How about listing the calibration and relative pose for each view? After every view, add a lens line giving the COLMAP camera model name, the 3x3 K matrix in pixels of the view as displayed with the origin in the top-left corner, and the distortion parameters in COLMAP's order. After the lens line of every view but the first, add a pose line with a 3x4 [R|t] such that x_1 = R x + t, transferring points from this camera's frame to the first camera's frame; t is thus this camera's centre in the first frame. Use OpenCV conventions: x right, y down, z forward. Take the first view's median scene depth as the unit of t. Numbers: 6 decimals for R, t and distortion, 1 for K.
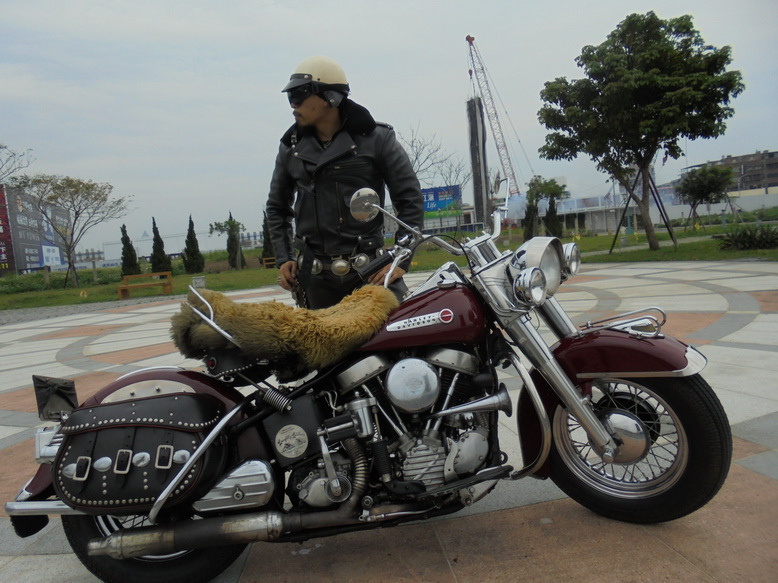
lens RADIAL K [[592.4, 0, 389.0], [0, 592.4, 291.5], [0, 0, 1]] dist [-0.129793, 0.123525]
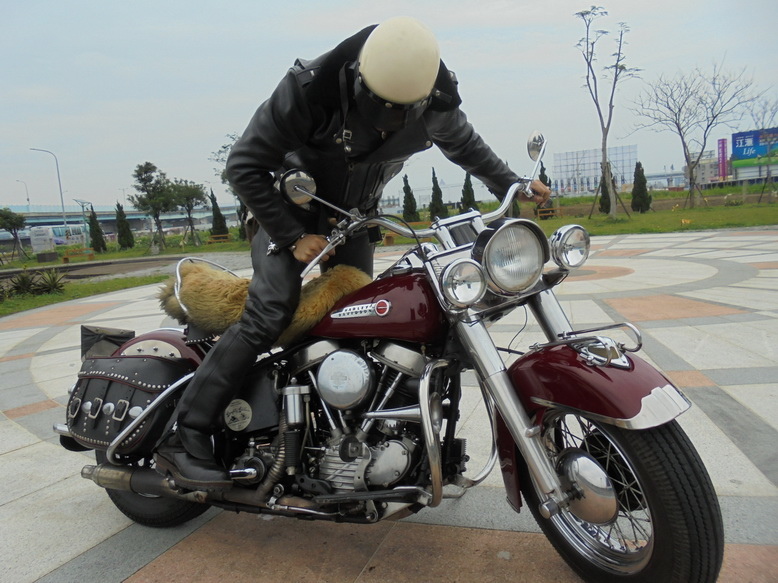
lens RADIAL K [[591.5, 0, 377.1], [0, 591.5, 290.0], [0, 0, 1]] dist [-0.141429, 0.121725]
pose [[0.876073, 0.081169, -0.475298, 0.455100], [-0.041102, 0.994713, 0.094113, -0.062356], [0.480424, -0.062914, 0.874777, 0.200997]]
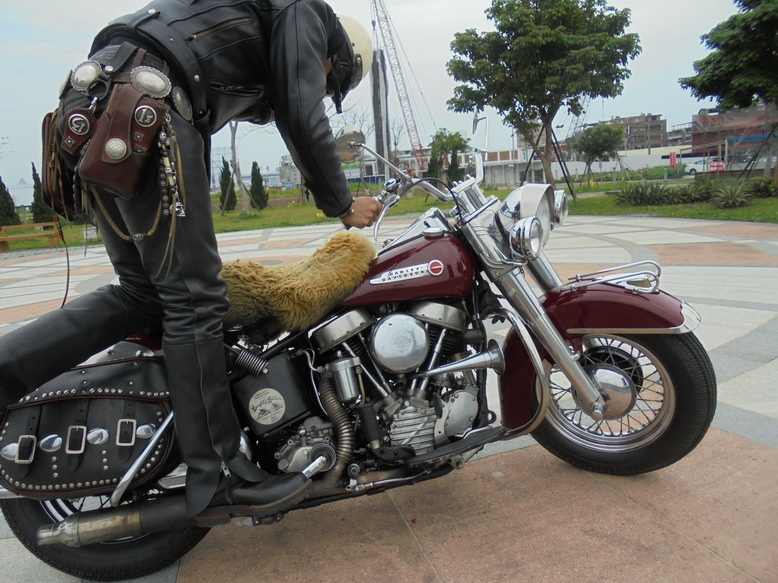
lens RADIAL K [[591.5, 0, 377.1], [0, 591.5, 290.0], [0, 0, 1]] dist [-0.141429, 0.121725]
pose [[0.988309, -0.007510, 0.152278, -0.116041], [-0.004505, 0.996912, 0.078402, 0.004290], [-0.152397, -0.078171, 0.985223, 0.090649]]
